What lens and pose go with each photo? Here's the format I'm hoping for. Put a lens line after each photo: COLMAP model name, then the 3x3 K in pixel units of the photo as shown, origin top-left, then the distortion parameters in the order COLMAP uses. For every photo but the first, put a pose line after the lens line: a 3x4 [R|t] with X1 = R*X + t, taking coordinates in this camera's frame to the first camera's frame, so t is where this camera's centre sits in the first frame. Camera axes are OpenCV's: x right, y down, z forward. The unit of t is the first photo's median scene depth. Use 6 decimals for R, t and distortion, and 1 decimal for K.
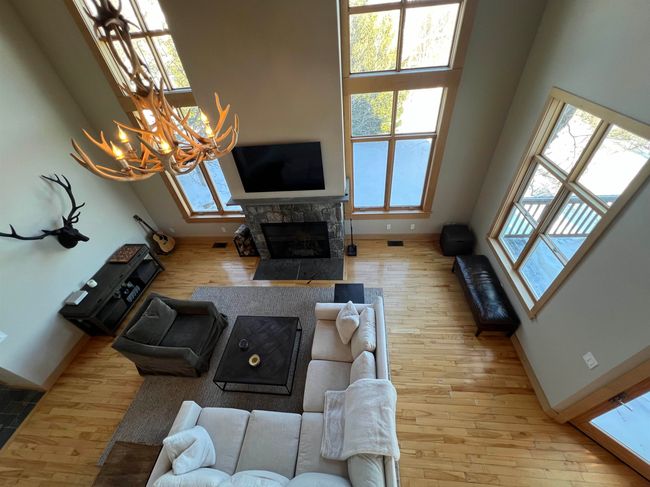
lens RADIAL K [[259.0, 0, 320.6], [0, 259.0, 245.3], [0, 0, 1]] dist [0.002106, 0.000429]
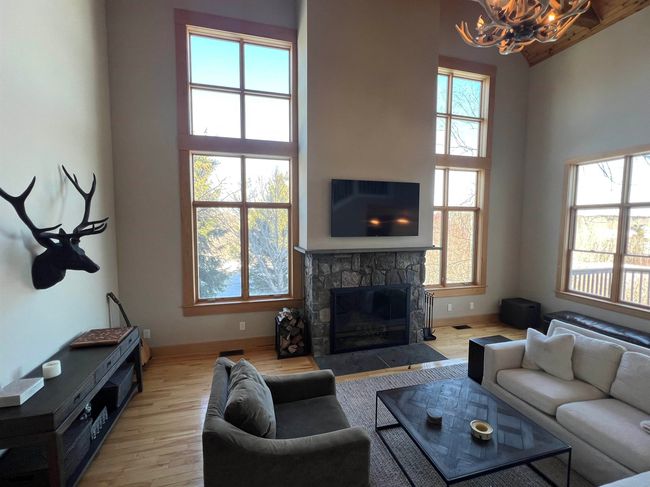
lens RADIAL K [[301.6, 0, 326.0], [0, 301.6, 243.5], [0, 0, 1]] dist [-0.004629, 0.000253]
pose [[0.931728, 0.064943, 0.357304, -0.580139], [0.171297, 0.788958, -0.590086, 0.330058], [-0.320220, 0.611005, 0.723970, 0.309724]]
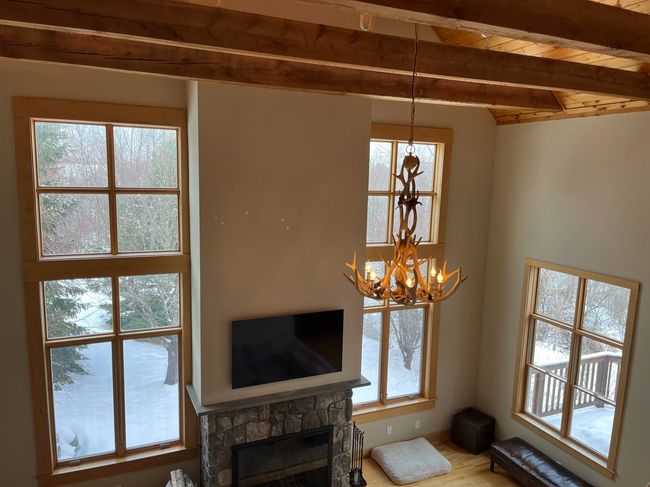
lens RADIAL K [[493.5, 0, 321.7], [0, 493.5, 243.9], [0, 0, 1]] dist [0.022528, -0.008028]
pose [[0.873968, 0.037348, 0.484547, -0.644925], [0.239837, 0.834022, -0.496875, 0.149758], [-0.422680, 0.550466, 0.719951, -0.176542]]
